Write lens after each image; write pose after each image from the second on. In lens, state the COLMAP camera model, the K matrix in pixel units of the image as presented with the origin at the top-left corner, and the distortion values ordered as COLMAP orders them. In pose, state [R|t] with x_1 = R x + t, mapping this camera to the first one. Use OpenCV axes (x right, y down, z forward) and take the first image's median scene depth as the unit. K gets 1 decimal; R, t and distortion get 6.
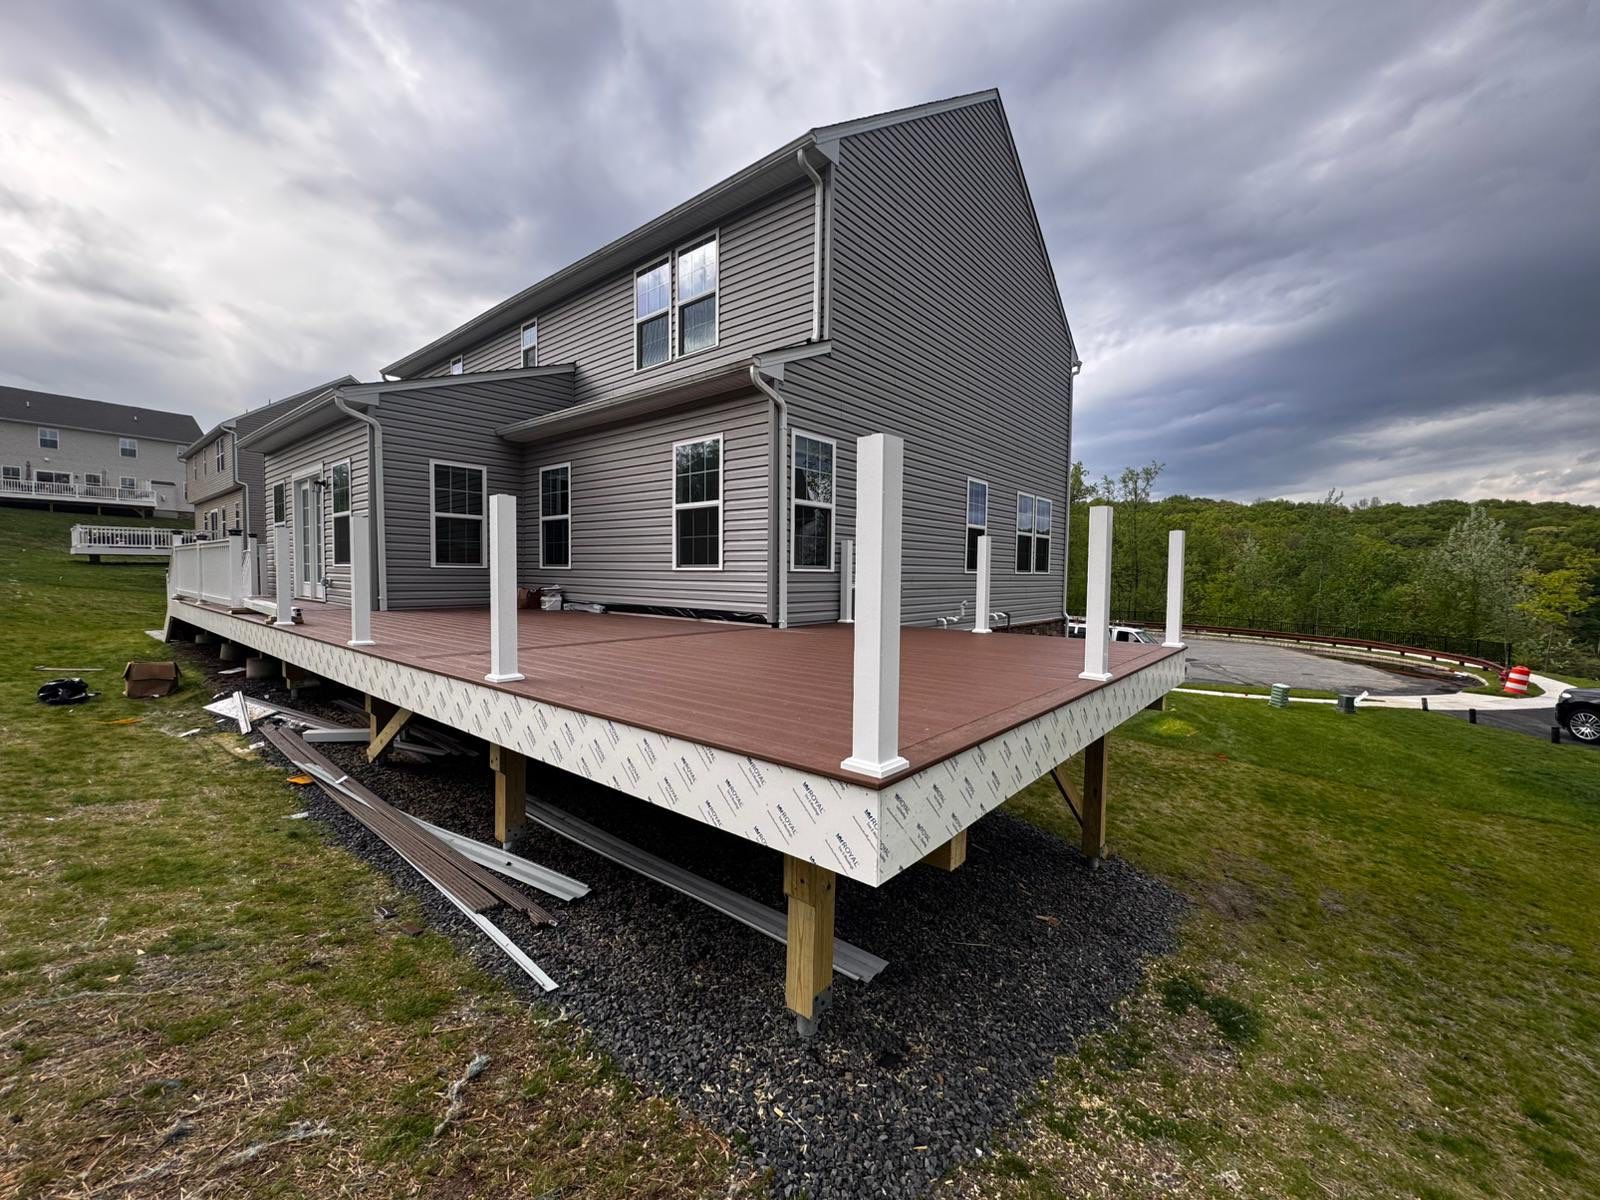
lens RADIAL K [[636.4, 0, 798.3], [0, 636.4, 600.3], [0, 0, 1]] dist [-0.003487, -0.000015]
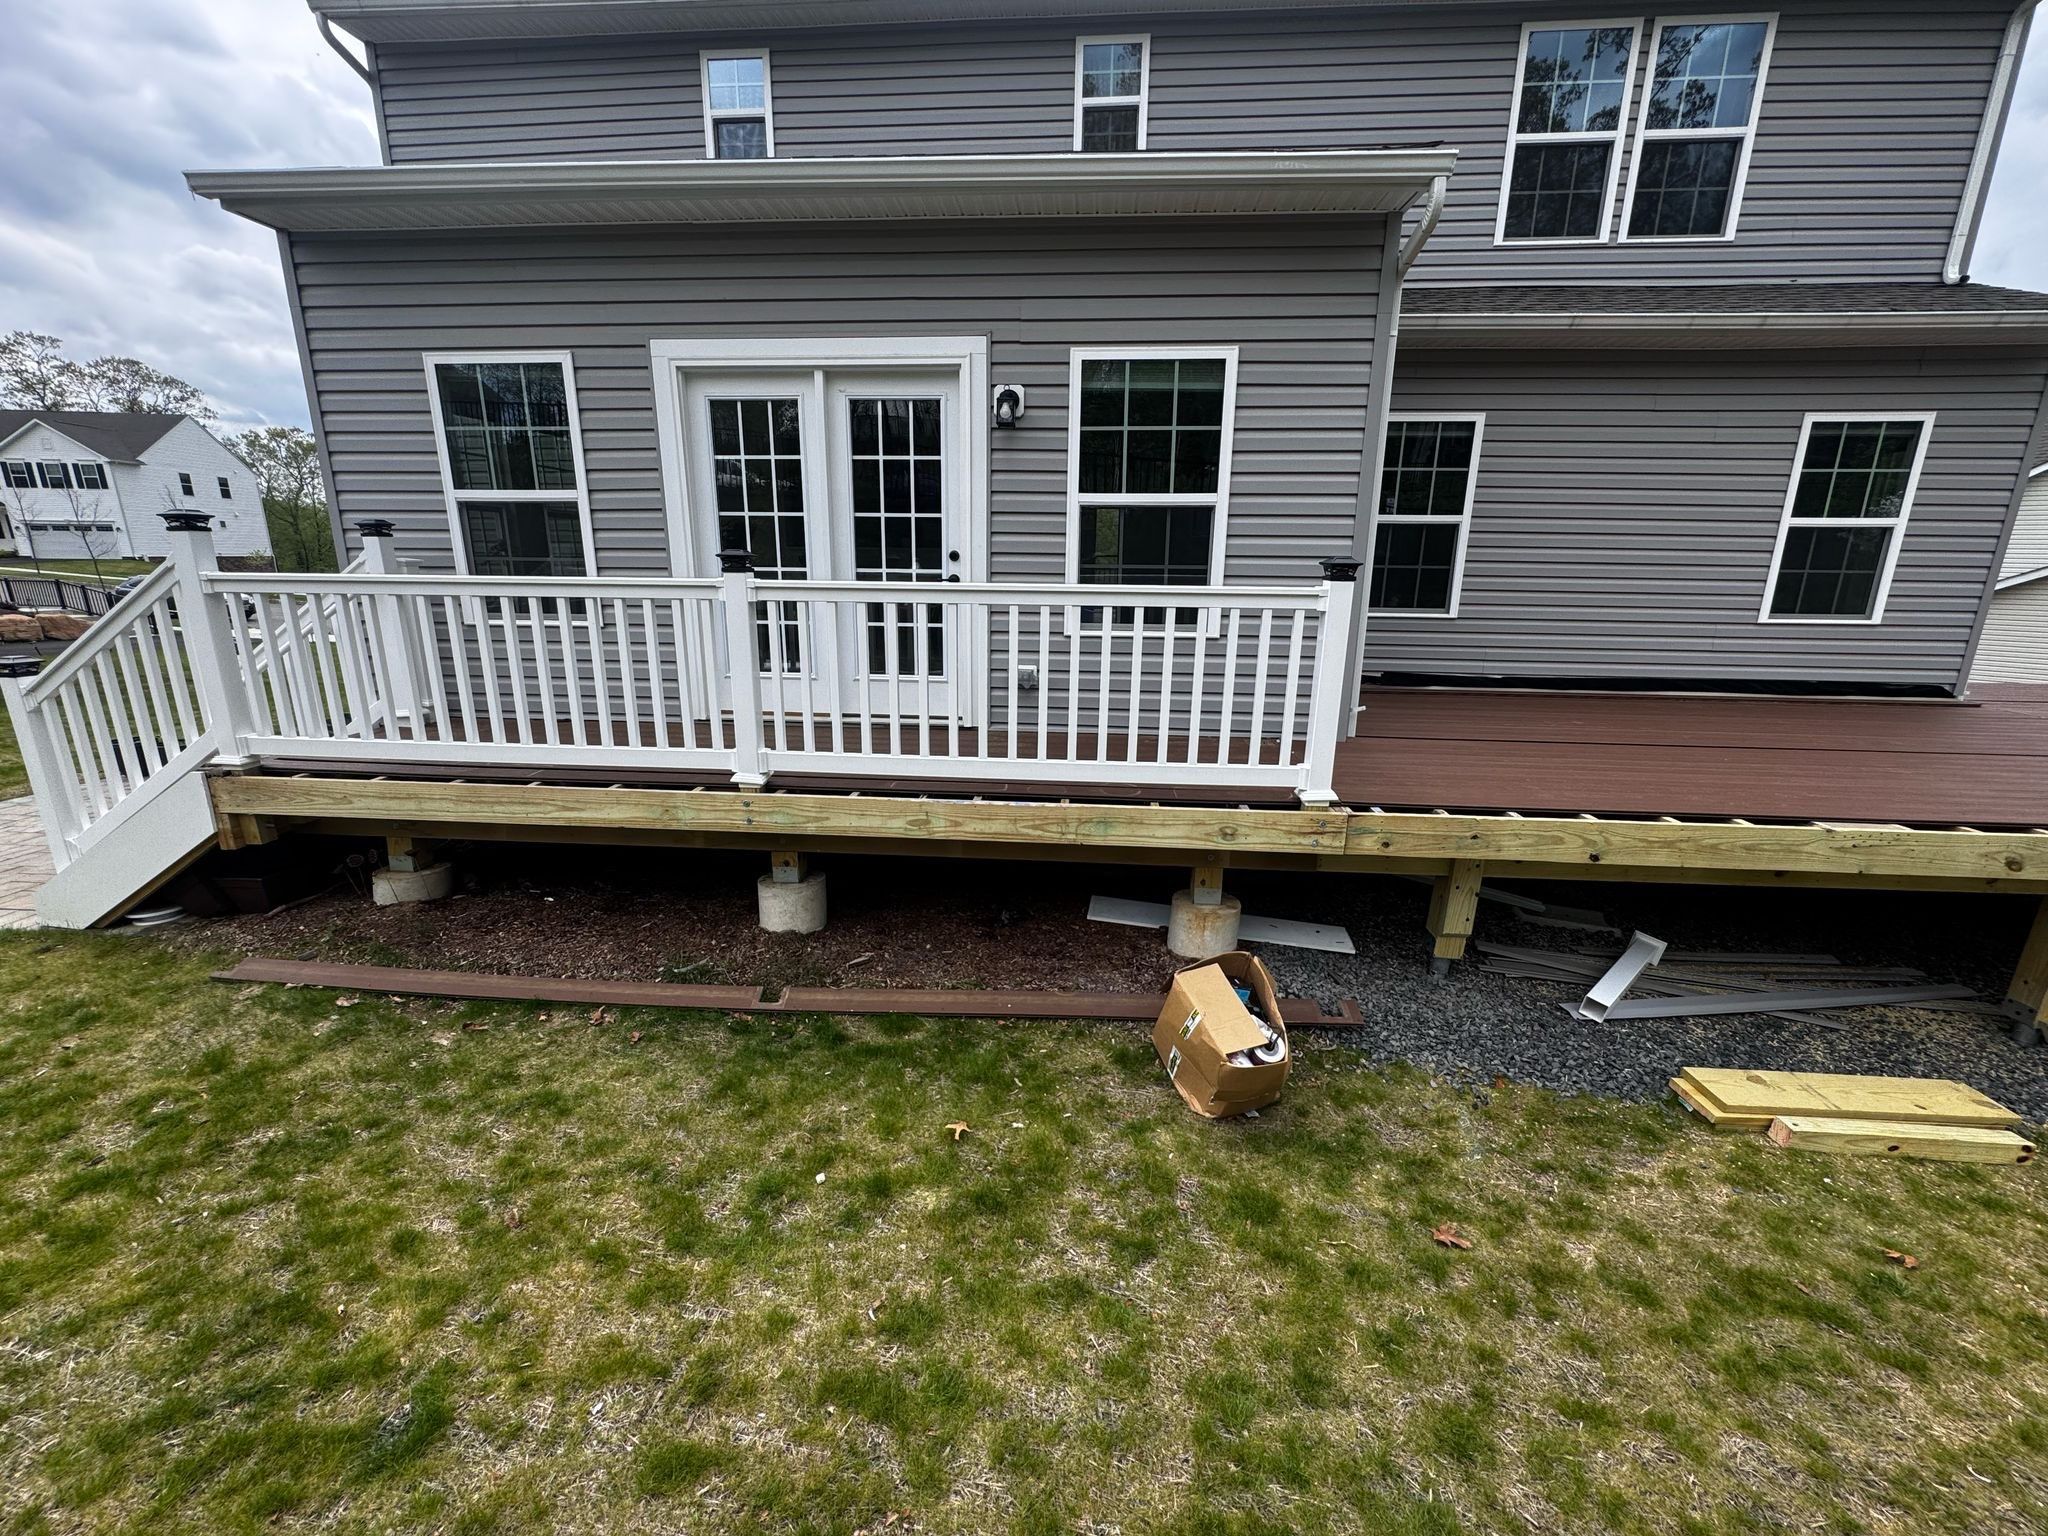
lens RADIAL K [[814.6, 0, 1028.2], [0, 814.6, 772.3], [0, 0, 1]] dist [-0.003487, -0.000015]
pose [[0.814319, -0.150501, 0.560565, -1.121313], [0.026507, 0.974433, 0.223110, -0.089316], [-0.579811, -0.166824, 0.797489, 0.647842]]
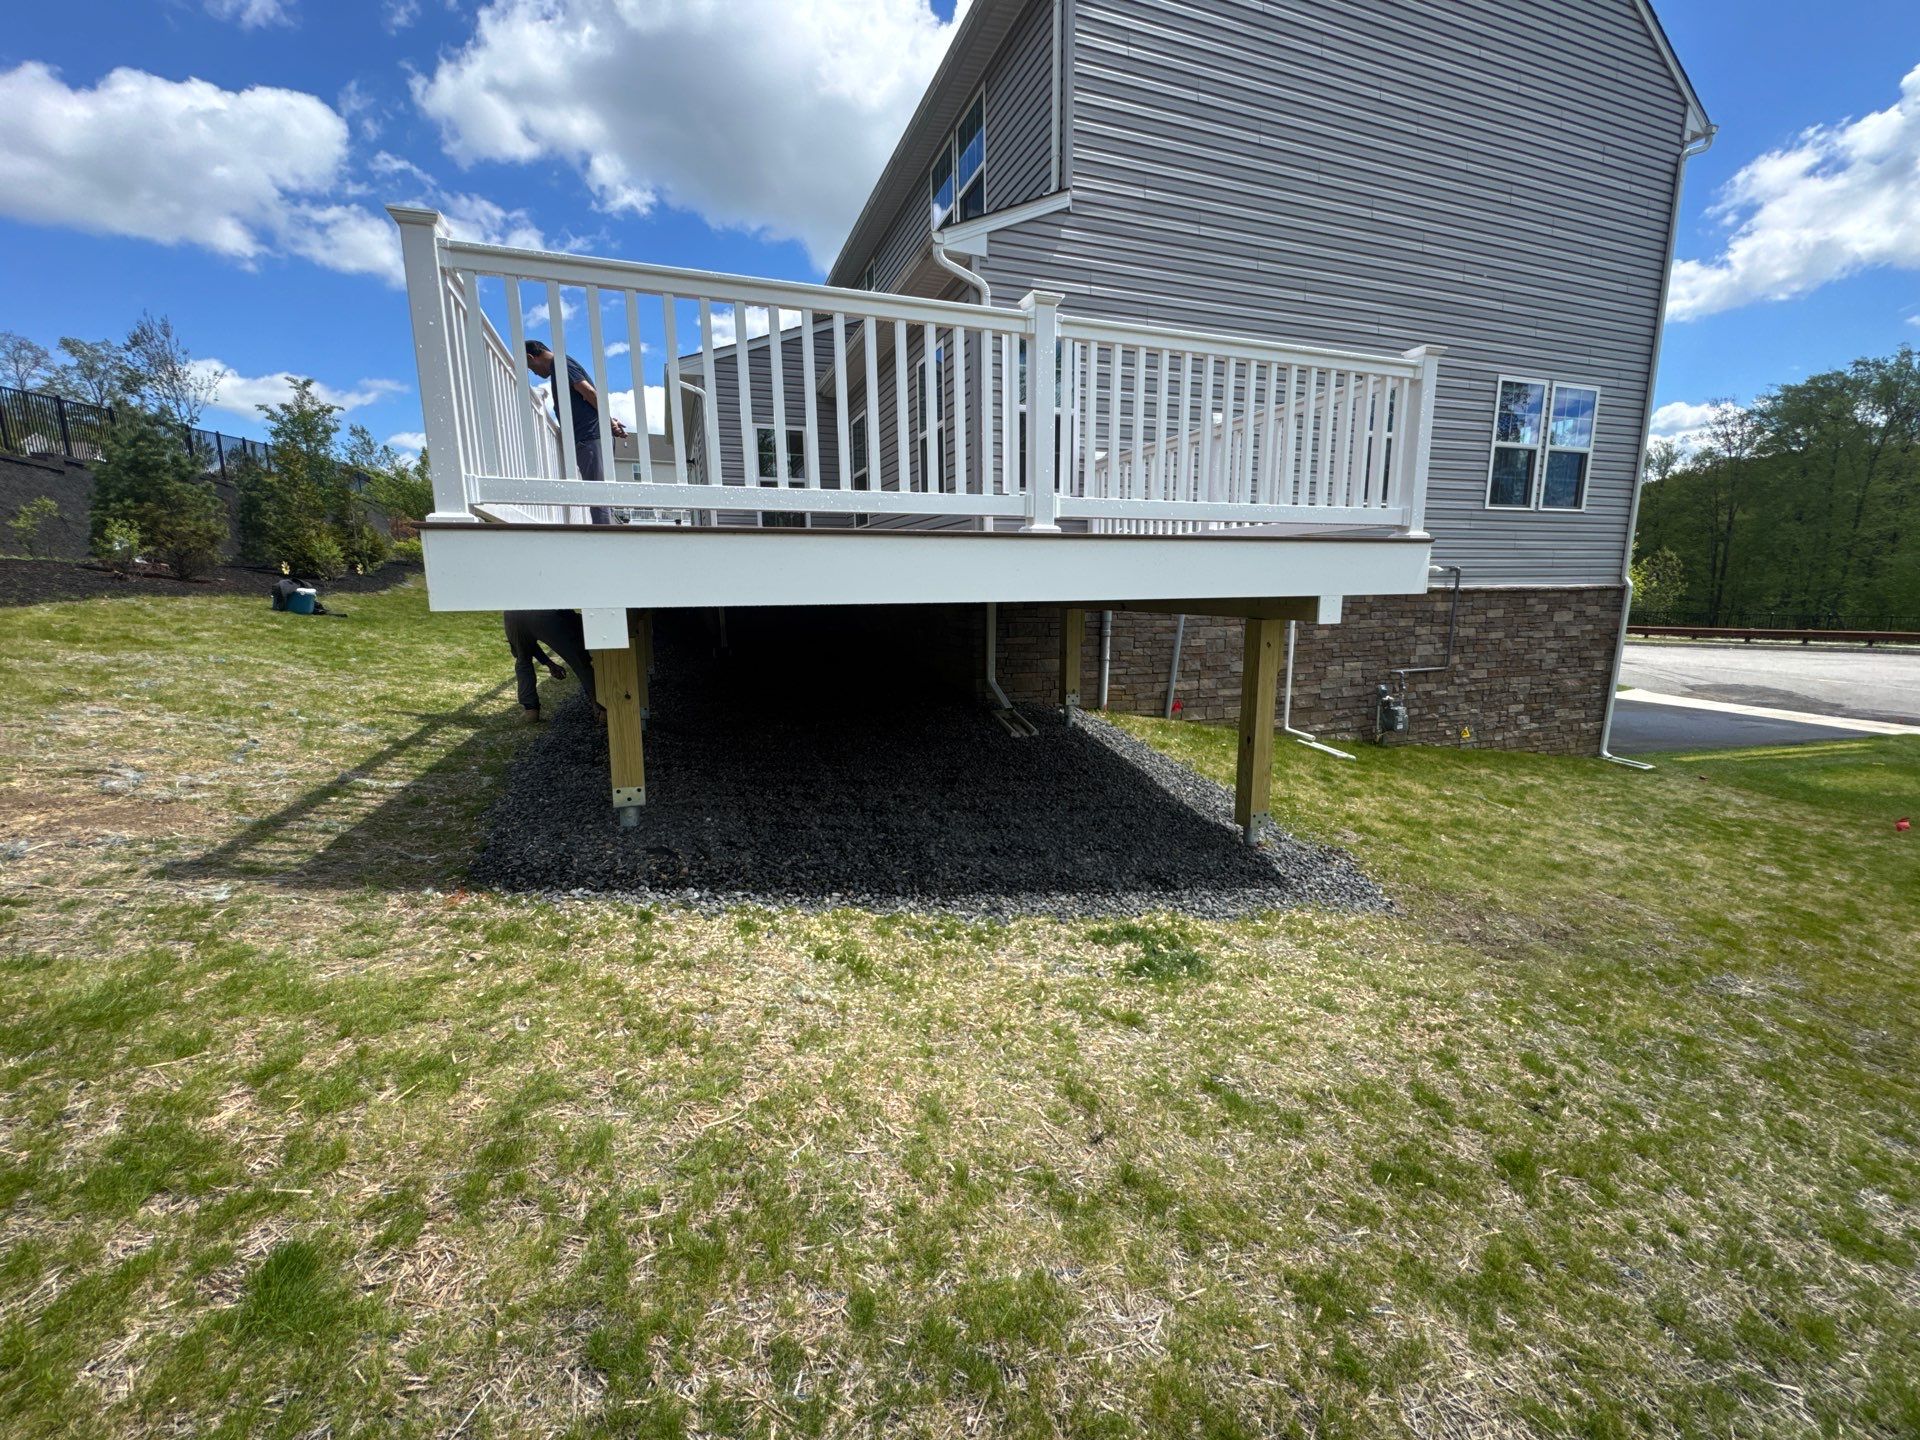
lens RADIAL K [[763.7, 0, 956.8], [0, 763.7, 721.9], [0, 0, 1]] dist [-0.003487, -0.000015]
pose [[0.869891, 0.065422, -0.488886, 0.351643], [0.001087, 0.990908, 0.134537, 0.092118], [0.493243, -0.117563, 0.861911, 0.038375]]
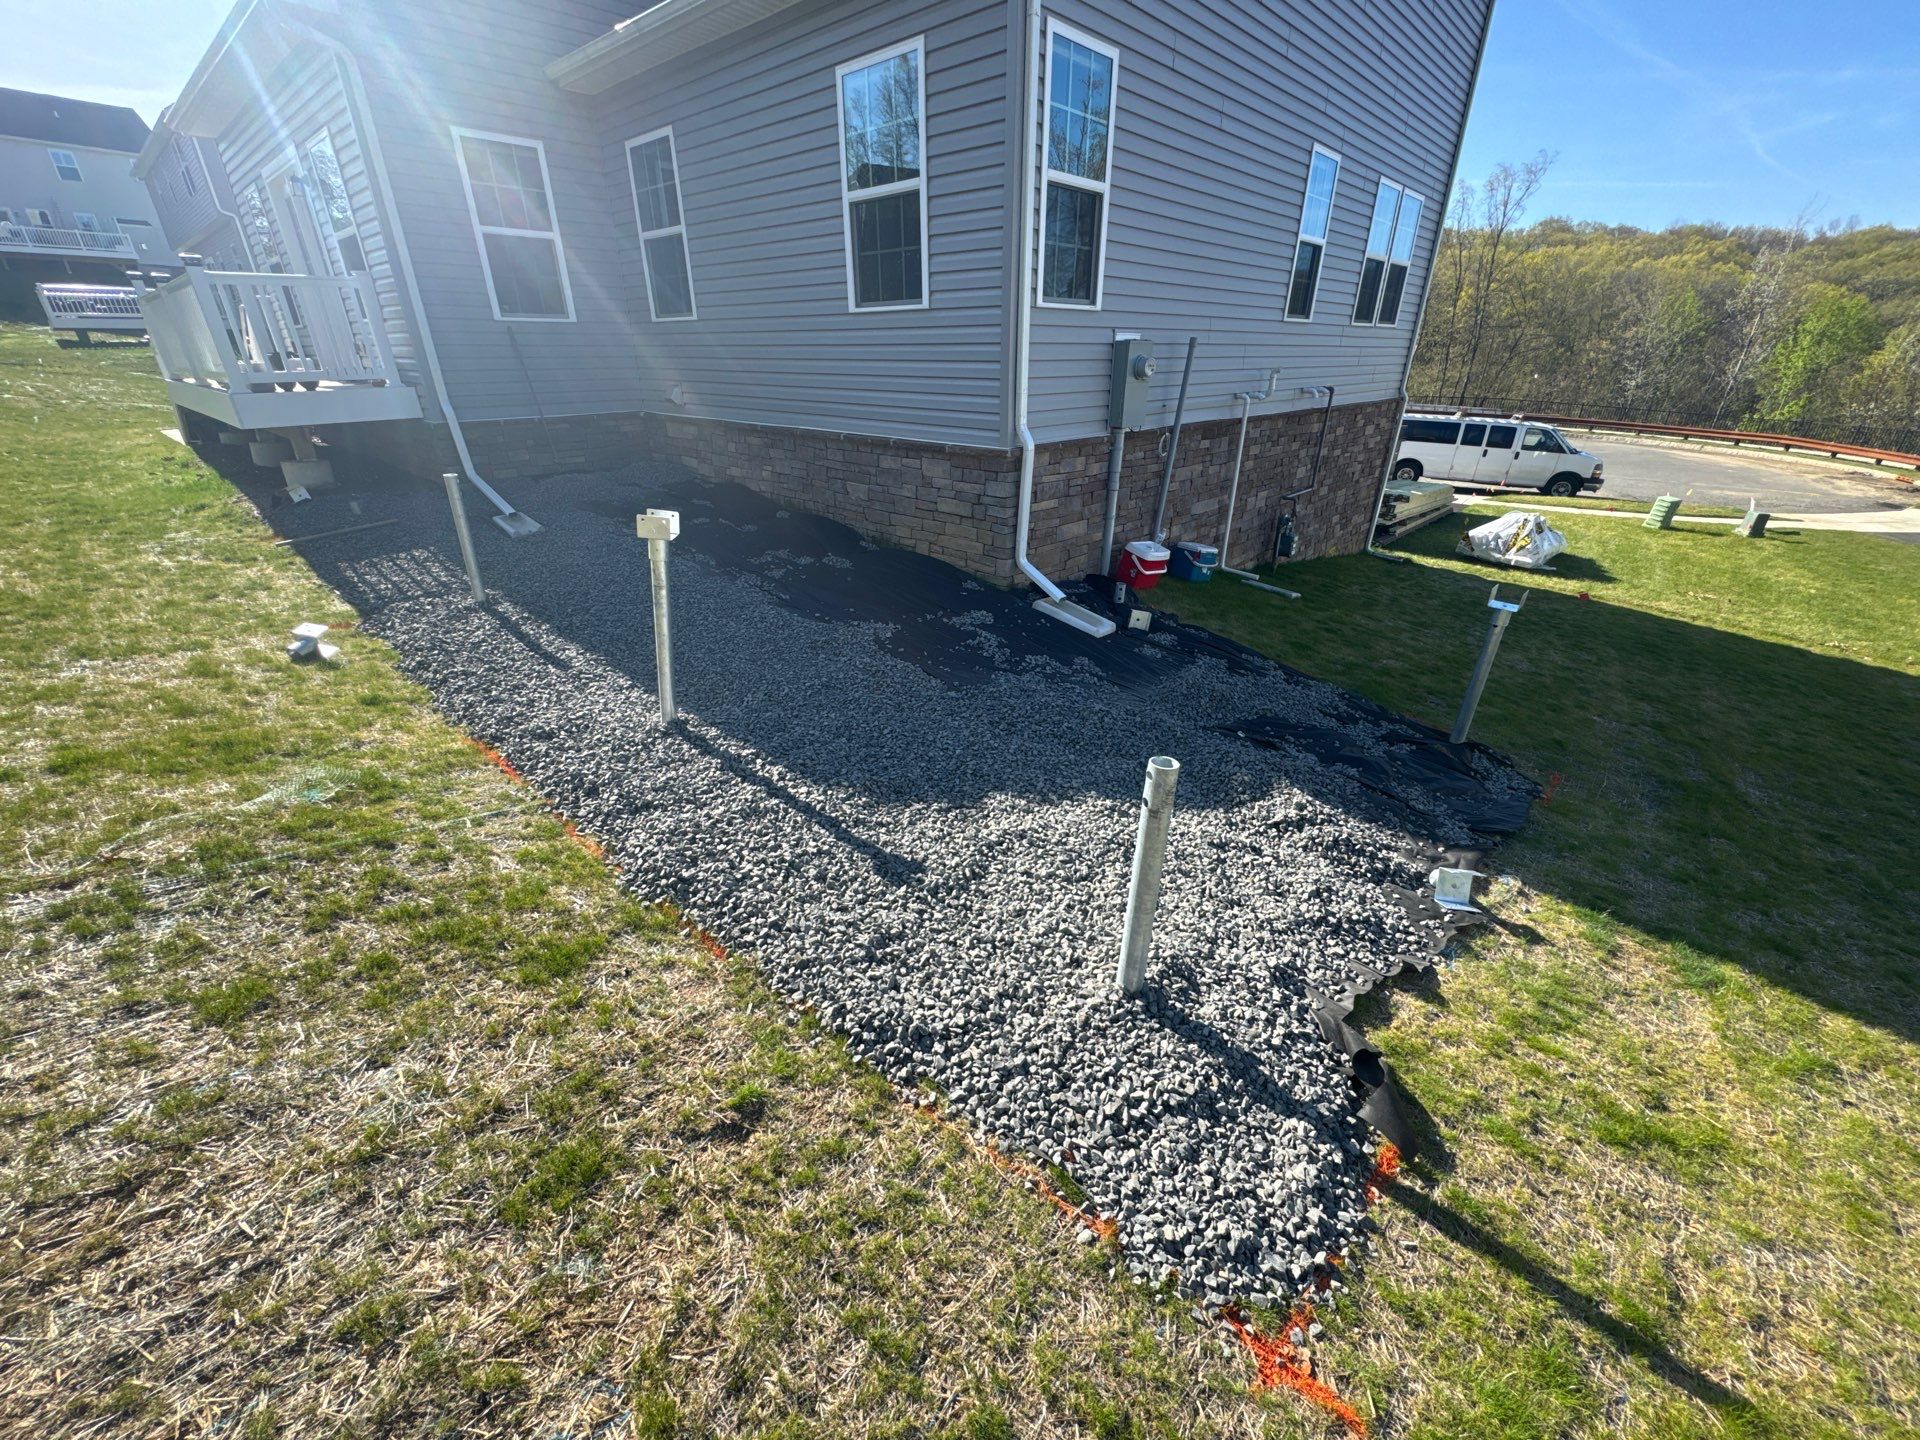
lens RADIAL K [[763.7, 0, 960.6], [0, 763.7, 718.0], [0, 0, 1]] dist [-0.003487, -0.000015]
pose [[0.998895, 0.009473, -0.046027, -0.038460], [0.009460, 0.918879, 0.394425, 0.023614], [0.046030, -0.394425, 0.917775, 0.106706]]
